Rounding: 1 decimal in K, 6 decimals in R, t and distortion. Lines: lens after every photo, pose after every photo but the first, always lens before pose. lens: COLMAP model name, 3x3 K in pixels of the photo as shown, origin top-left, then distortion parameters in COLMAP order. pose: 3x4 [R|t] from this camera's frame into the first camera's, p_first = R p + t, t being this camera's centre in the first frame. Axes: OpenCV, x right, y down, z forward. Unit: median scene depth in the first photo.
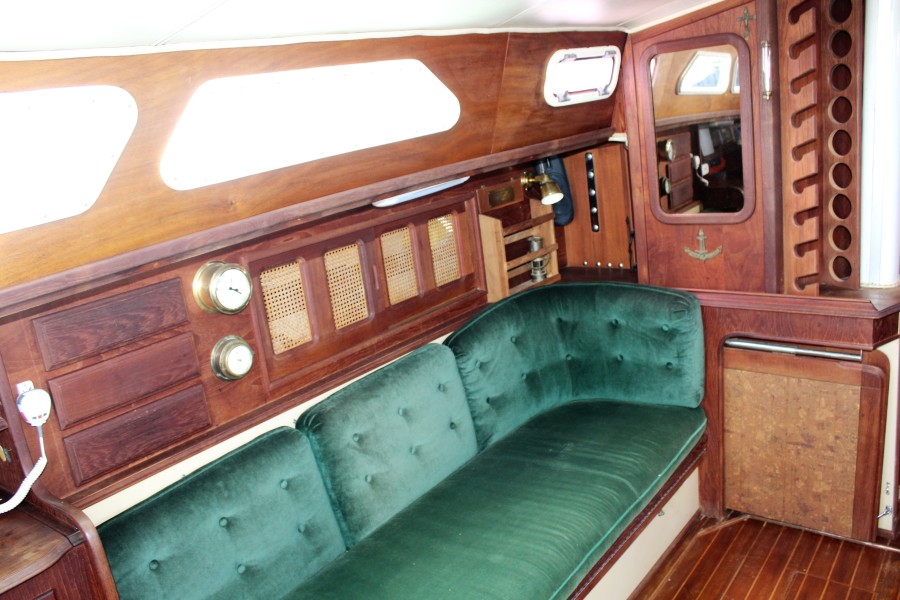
lens RADIAL K [[758.2, 0, 453.5], [0, 758.2, 303.2], [0, 0, 1]] dist [-0.155108, 0.143956]
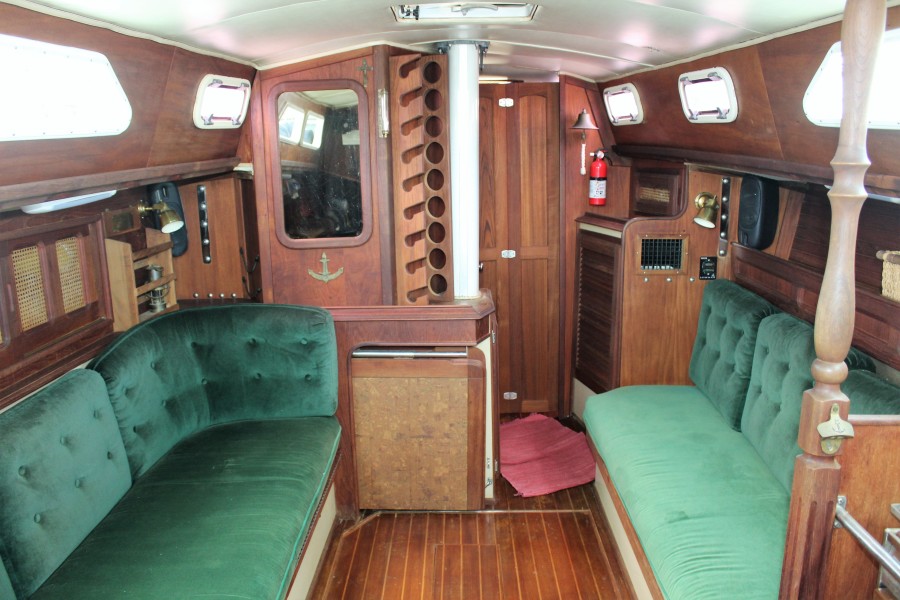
lens RADIAL K [[758.2, 0, 453.5], [0, 758.2, 303.2], [0, 0, 1]] dist [-0.155108, 0.143956]
pose [[0.795494, -0.022146, 0.605556, -0.200959], [0.081867, 0.994098, -0.071189, 0.073067], [-0.600405, 0.106206, 0.792612, 0.011794]]
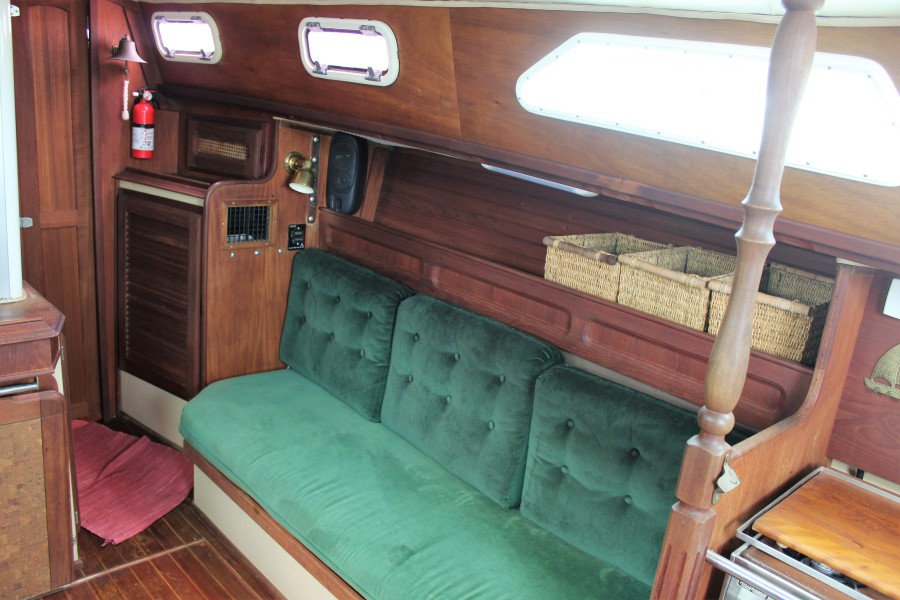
lens RADIAL K [[758.2, 0, 453.5], [0, 758.2, 303.2], [0, 0, 1]] dist [-0.155108, 0.143956]
pose [[0.150488, -0.149753, 0.977204, -0.176595], [0.139583, 0.981777, 0.128958, -0.057764], [-0.978708, 0.116995, 0.168649, 0.342629]]
